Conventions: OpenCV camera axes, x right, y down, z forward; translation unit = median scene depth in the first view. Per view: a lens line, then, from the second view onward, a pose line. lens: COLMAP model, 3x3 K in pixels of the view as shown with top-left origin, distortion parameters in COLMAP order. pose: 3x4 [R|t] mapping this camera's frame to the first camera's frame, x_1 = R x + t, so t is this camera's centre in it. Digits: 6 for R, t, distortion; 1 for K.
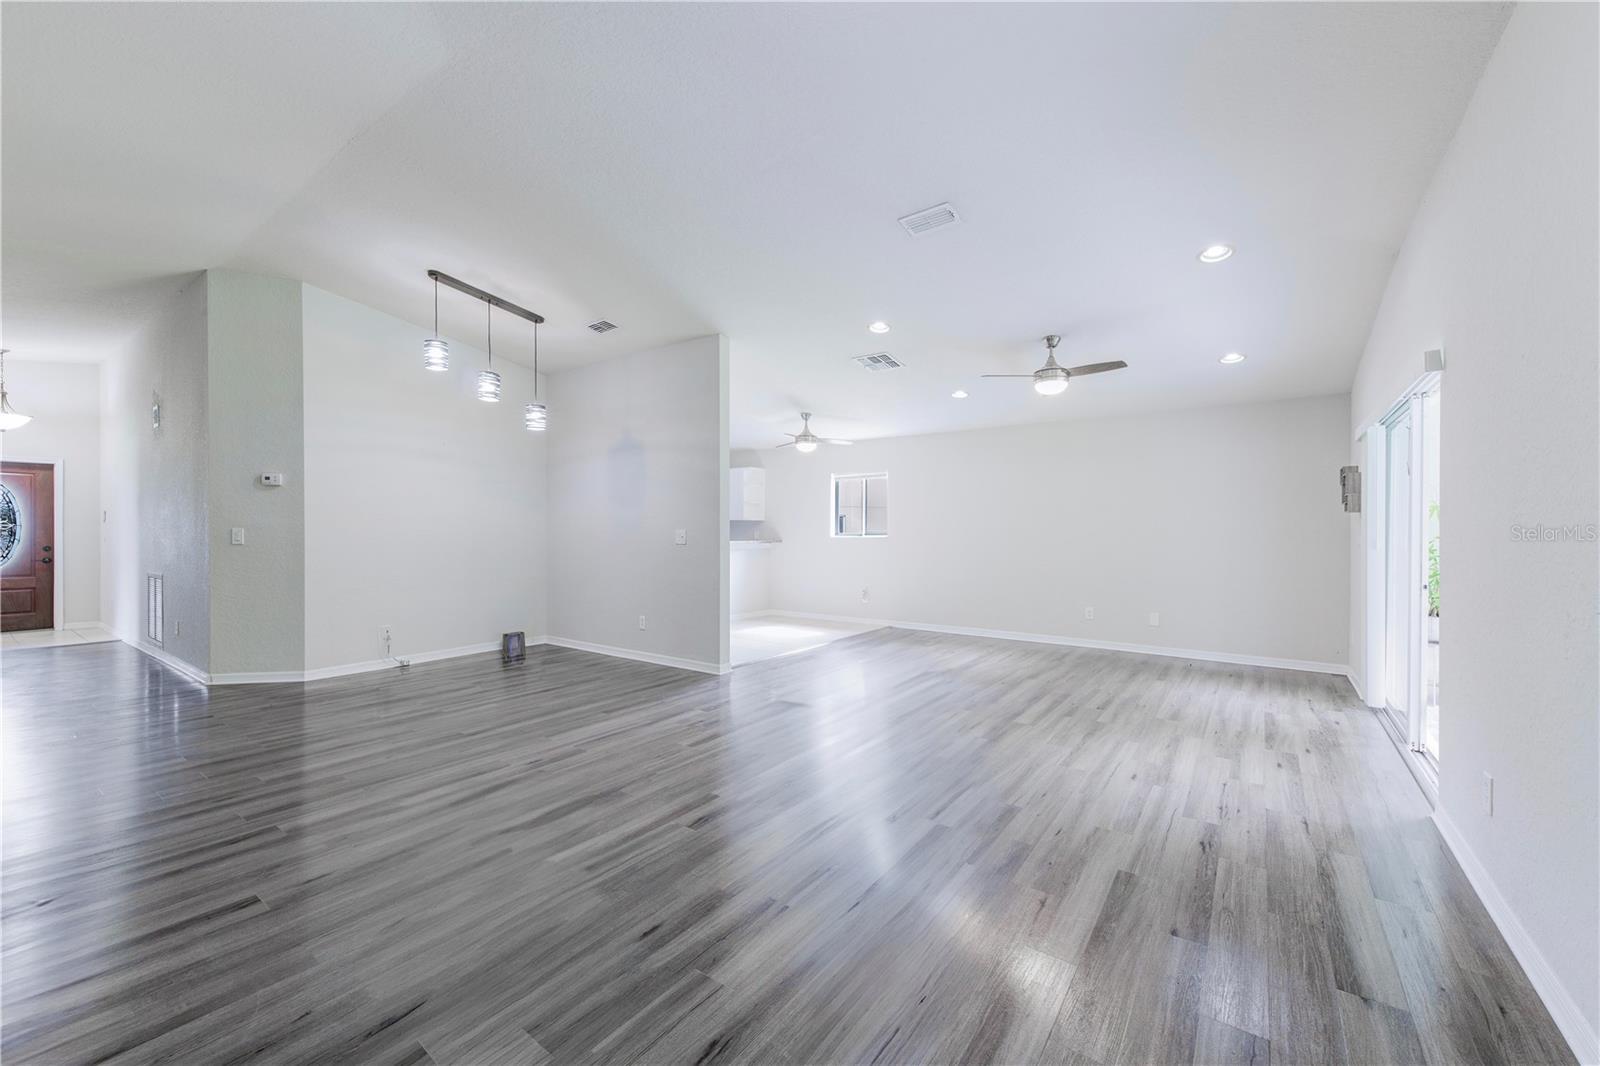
lens RADIAL K [[657.5, 0, 819.4], [0, 657.5, 530.7], [0, 0, 1]] dist [0.000624, -0.000700]
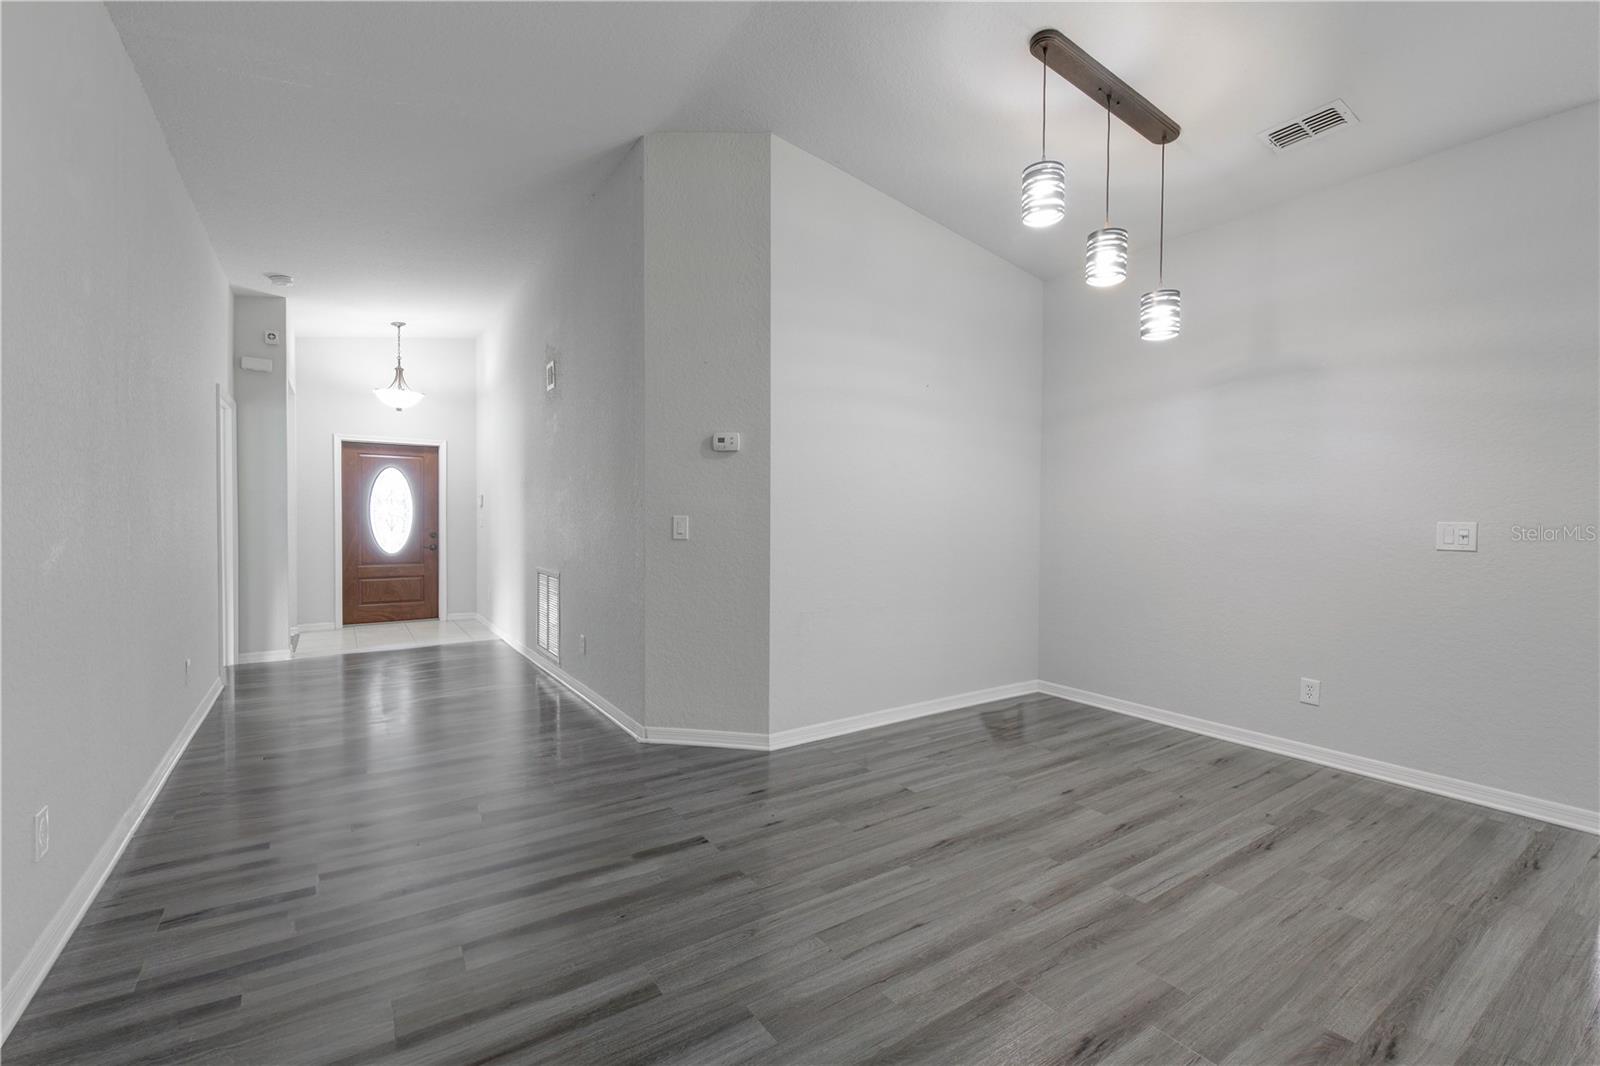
lens RADIAL K [[647.6, 0, 813.0], [0, 647.6, 525.9], [0, 0, 1]] dist [-0.001930, -0.000361]
pose [[0.953920, 0.008260, -0.299948, -0.477991], [-0.004223, 0.999892, 0.014105, -0.002768], [0.300032, -0.012188, 0.953851, 0.349342]]
